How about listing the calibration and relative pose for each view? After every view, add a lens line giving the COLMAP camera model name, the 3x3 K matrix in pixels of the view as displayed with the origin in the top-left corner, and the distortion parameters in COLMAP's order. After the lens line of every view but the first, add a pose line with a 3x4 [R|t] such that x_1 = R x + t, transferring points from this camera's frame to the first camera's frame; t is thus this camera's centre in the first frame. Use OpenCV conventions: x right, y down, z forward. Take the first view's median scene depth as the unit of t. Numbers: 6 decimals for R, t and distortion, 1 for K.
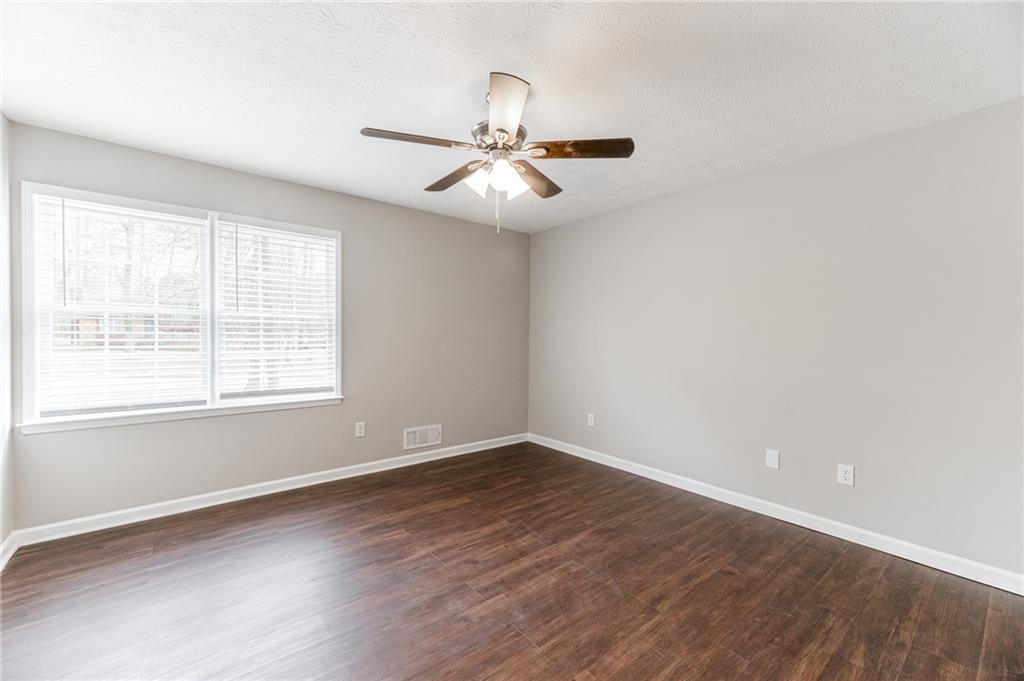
lens RADIAL K [[409.2, 0, 512.2], [0, 409.2, 338.0], [0, 0, 1]] dist [0.016276, -0.005398]
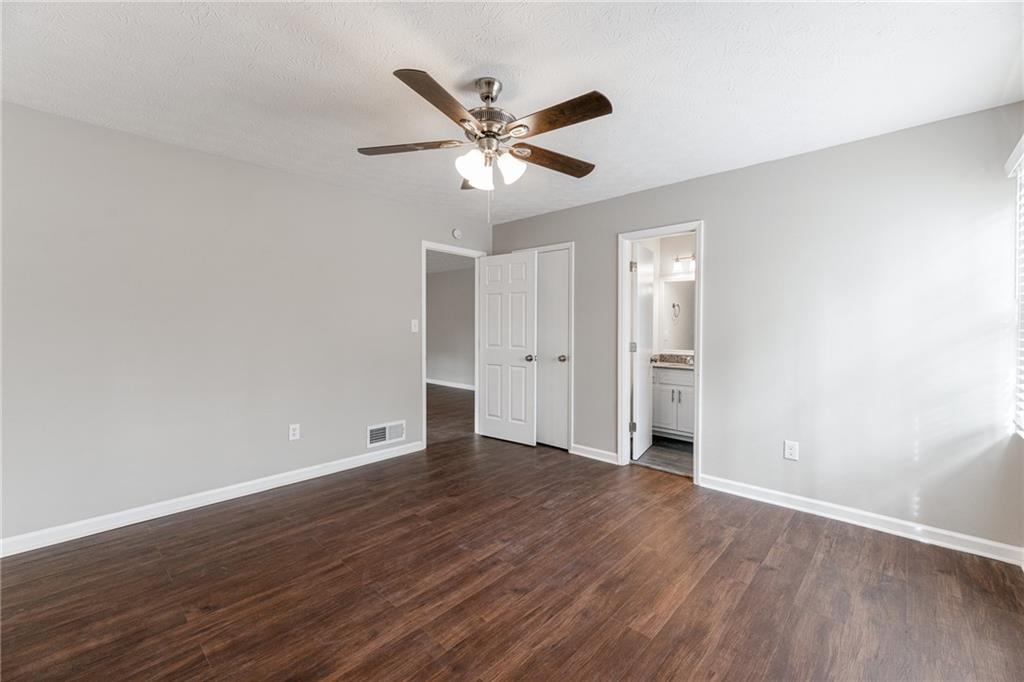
lens RADIAL K [[409.2, 0, 512.2], [0, 409.2, 338.5], [0, 0, 1]] dist [0.016276, -0.005398]
pose [[-0.990626, -0.009773, -0.136252, 0.038509], [-0.013901, 0.999472, 0.029384, -0.002680], [0.135893, 0.031003, -0.990238, 1.867499]]
